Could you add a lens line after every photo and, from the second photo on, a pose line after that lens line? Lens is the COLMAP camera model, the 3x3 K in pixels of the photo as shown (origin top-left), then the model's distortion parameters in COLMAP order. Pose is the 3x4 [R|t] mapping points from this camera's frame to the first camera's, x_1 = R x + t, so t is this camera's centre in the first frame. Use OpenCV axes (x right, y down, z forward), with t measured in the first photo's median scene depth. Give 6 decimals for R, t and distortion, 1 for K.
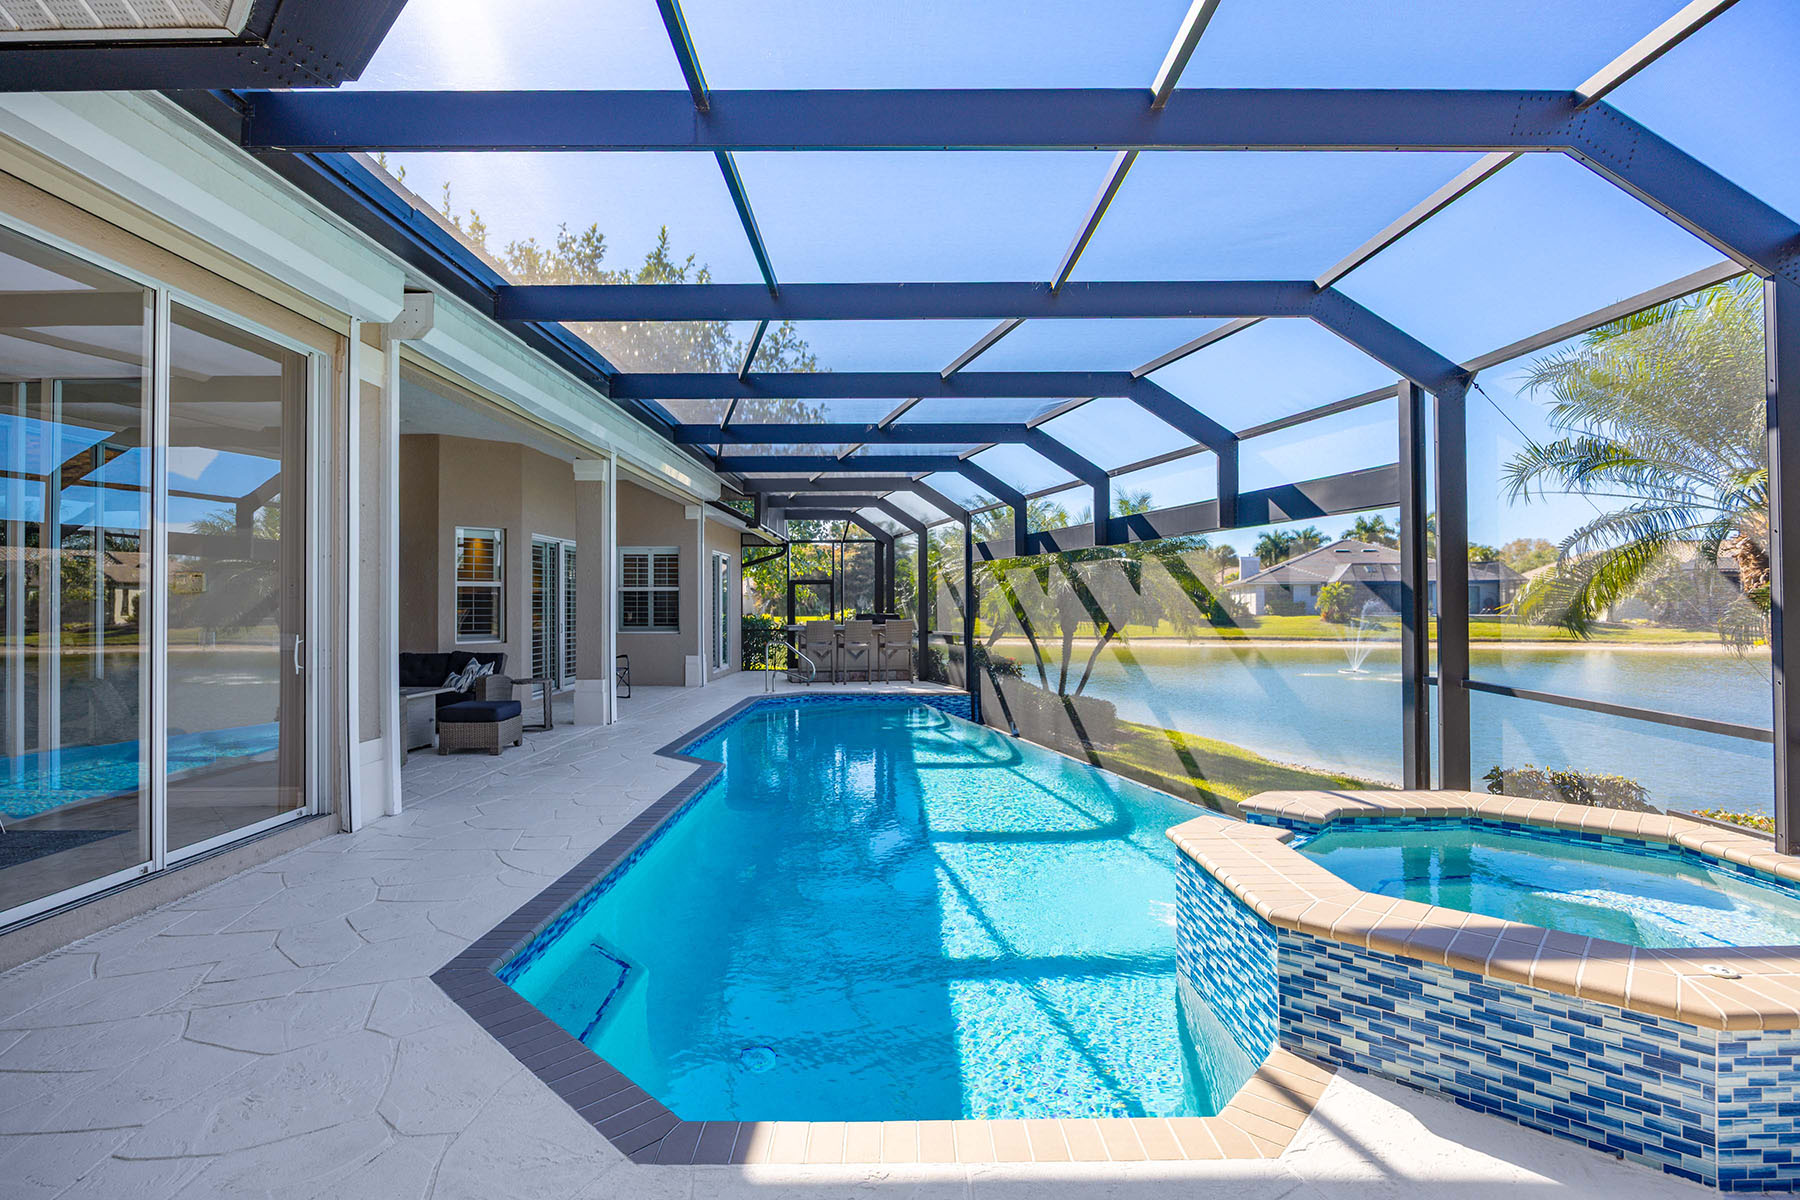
lens RADIAL K [[895.2, 0, 901.6], [0, 895.2, 598.9], [0, 0, 1]] dist [0.000702, 0.000035]
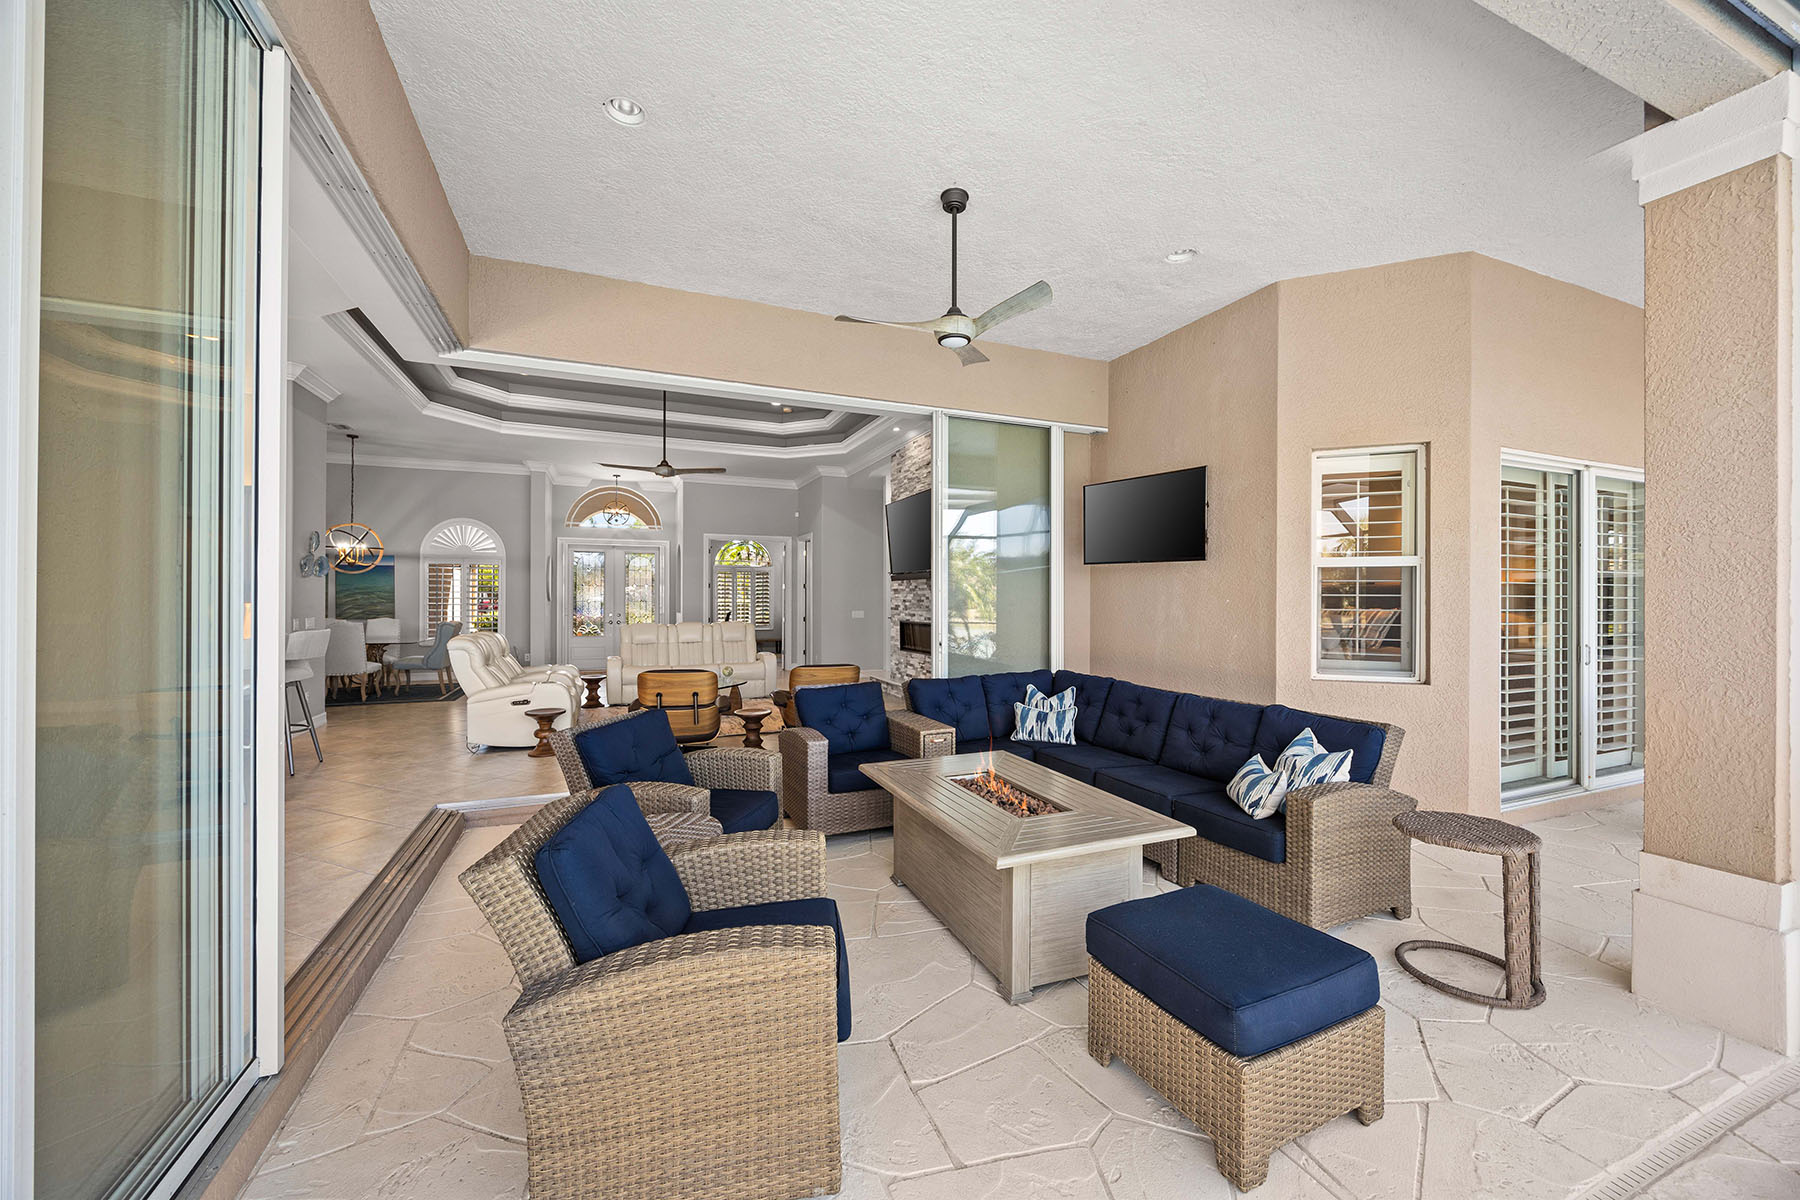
lens RADIAL K [[680.4, 0, 898.5], [0, 680.4, 593.9], [0, 0, 1]] dist [-0.000850, -0.000023]
pose [[0.398884, 0.005981, -0.916982, -0.223296], [-0.005327, 0.999977, 0.004206, 0.000708], [0.916986, 0.003207, 0.398907, 0.596167]]
